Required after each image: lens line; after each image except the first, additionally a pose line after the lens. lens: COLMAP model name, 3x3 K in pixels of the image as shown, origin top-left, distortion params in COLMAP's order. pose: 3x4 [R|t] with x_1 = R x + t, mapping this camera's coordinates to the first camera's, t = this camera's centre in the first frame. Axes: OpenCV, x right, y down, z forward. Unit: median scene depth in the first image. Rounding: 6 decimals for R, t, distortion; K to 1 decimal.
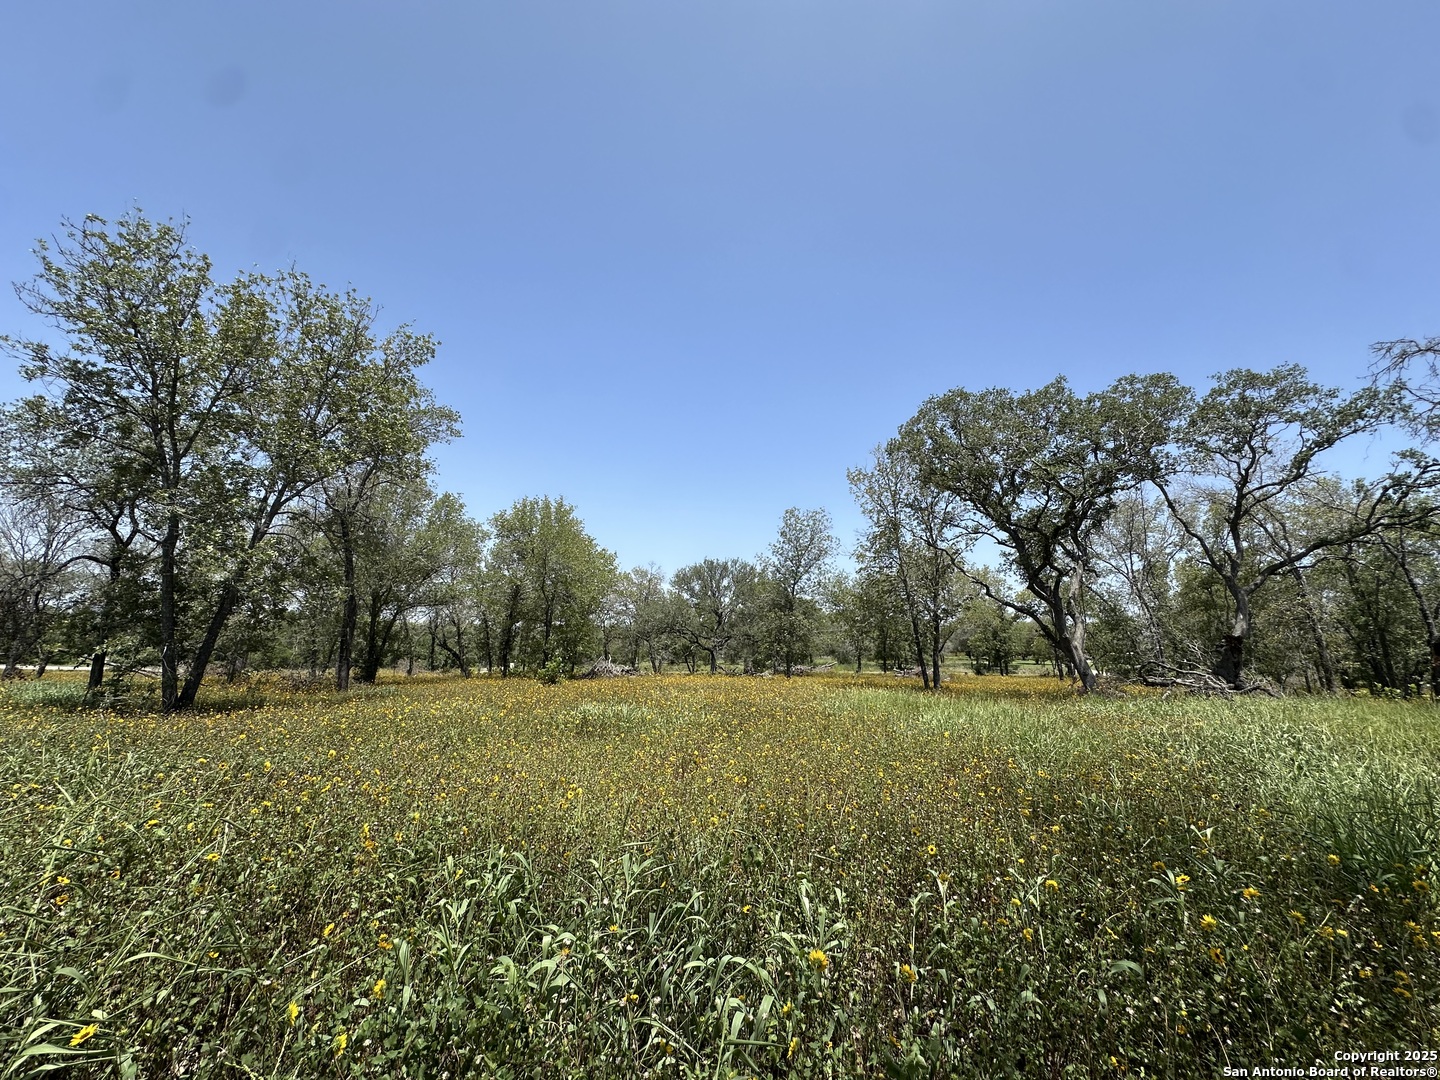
lens RADIAL K [[574.8, 0, 720.0], [0, 574.8, 540.0], [0, 0, 1]] dist [-0.008706, 0.002131]
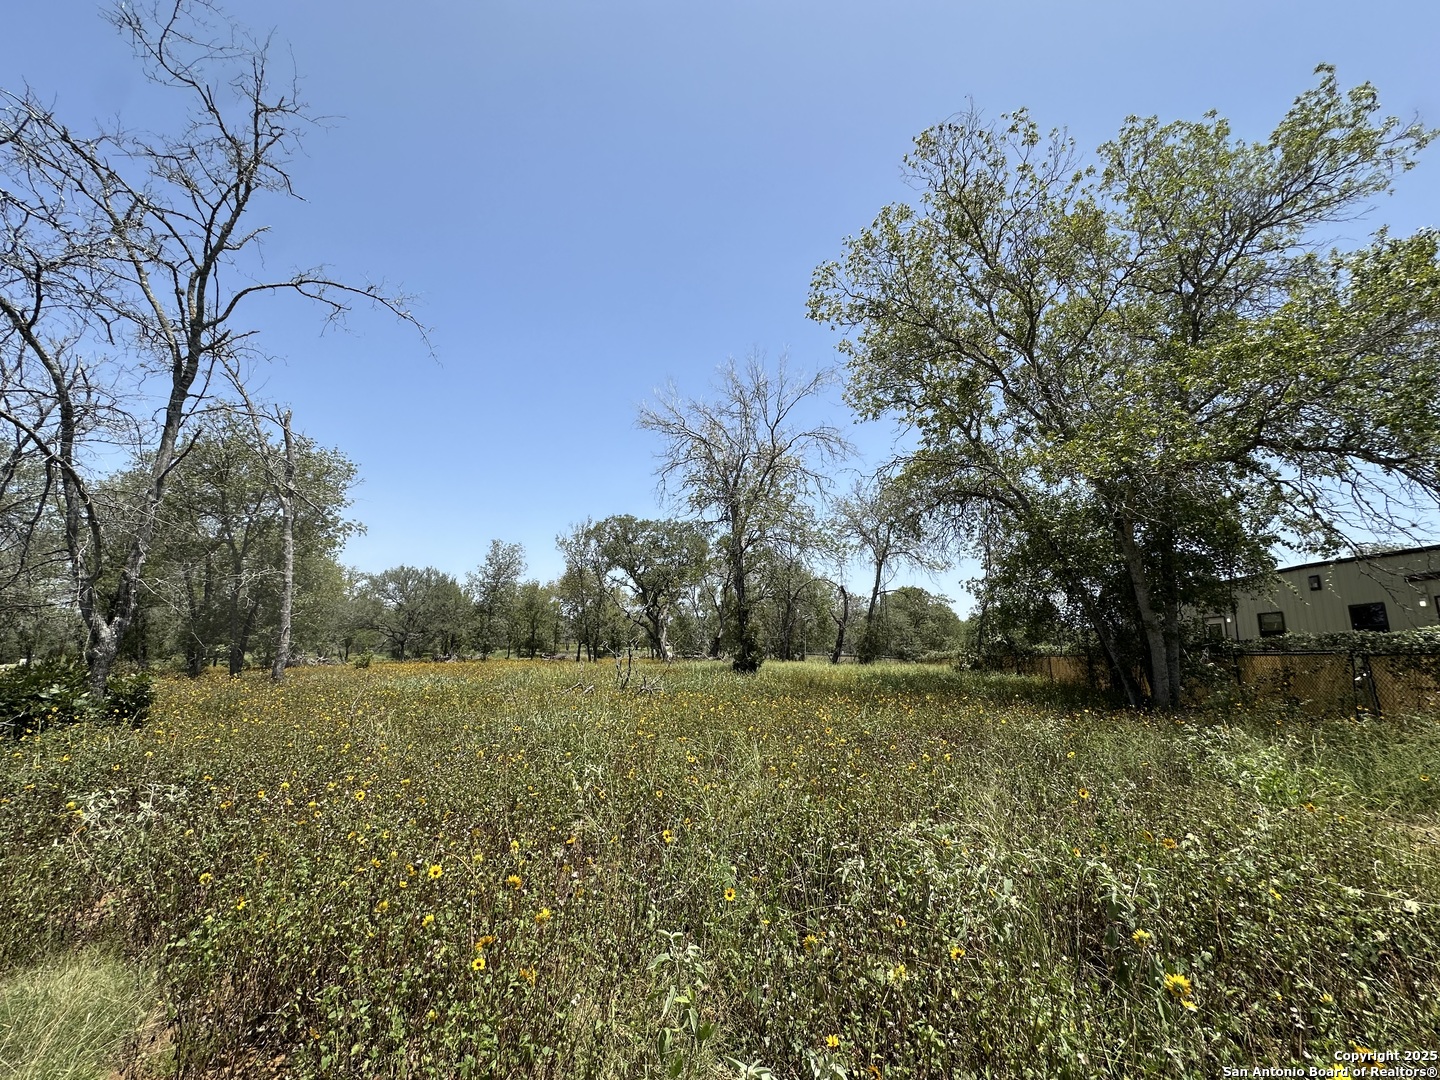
lens RADIAL K [[574.8, 0, 720.0], [0, 574.8, 540.0], [0, 0, 1]] dist [-0.008706, 0.002131]
pose [[0.800604, 0.096778, 0.591327, -0.470984], [-0.108681, 0.993955, -0.015528, -0.165024], [-0.589255, -0.051834, 0.806282, -0.773809]]
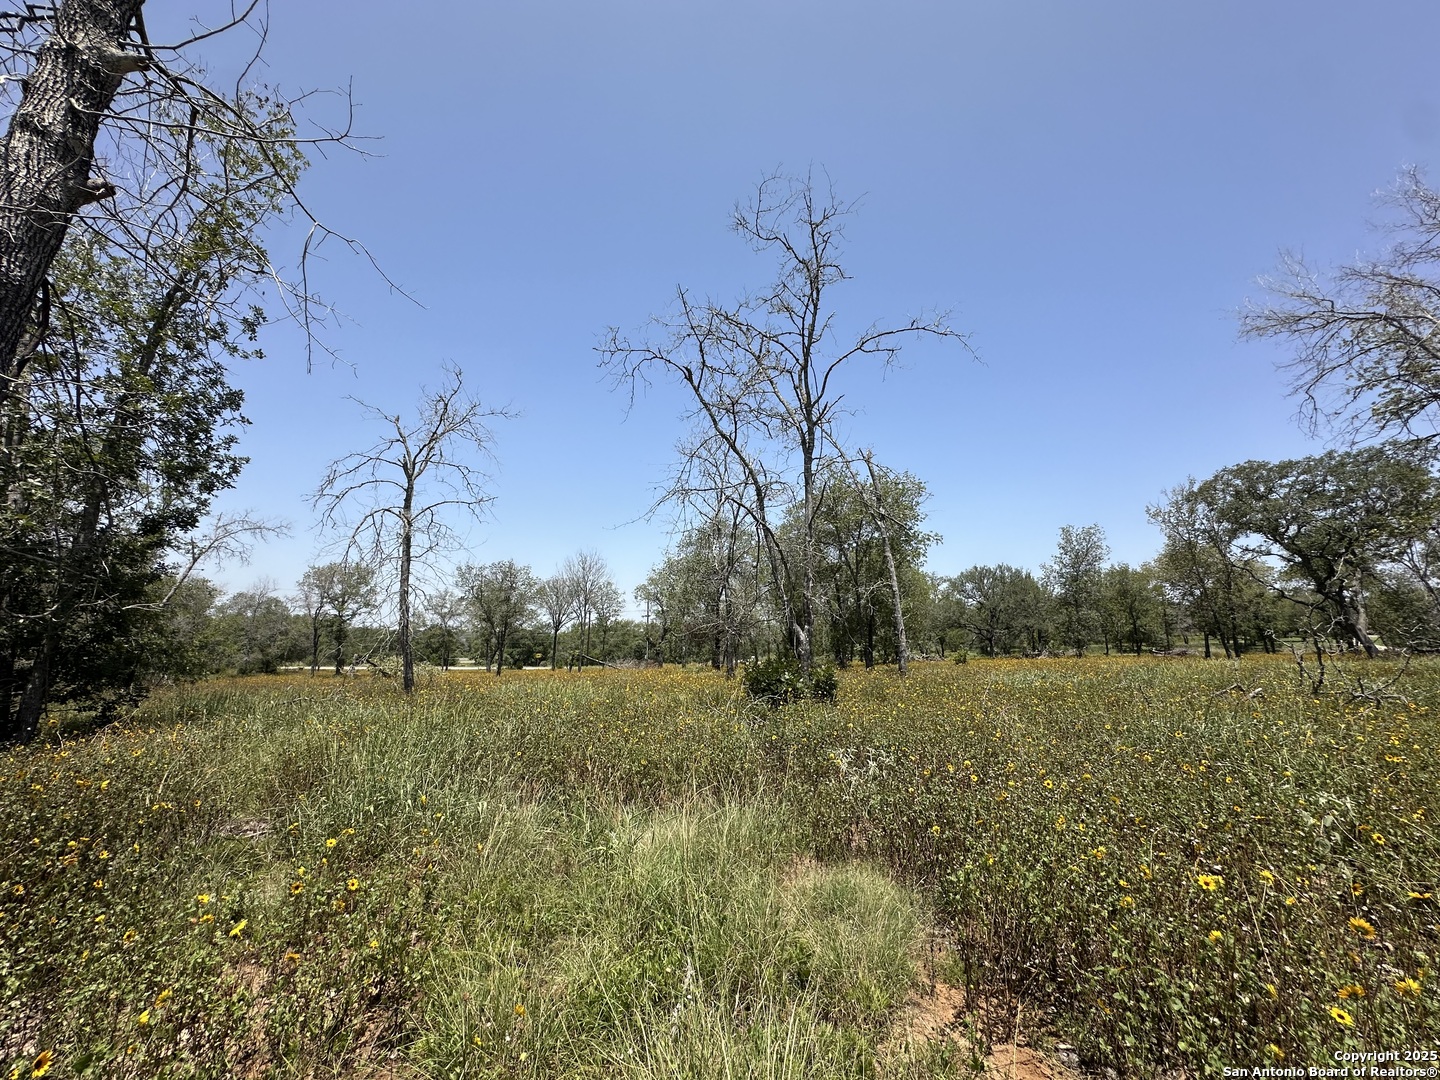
lens RADIAL K [[574.8, 0, 720.0], [0, 574.8, 540.0], [0, 0, 1]] dist [-0.008706, 0.002131]
pose [[0.959106, -0.080876, -0.271248, -0.490308], [0.084680, 0.996405, 0.002328, -0.164332], [0.270084, -0.025202, 0.962507, -0.772279]]
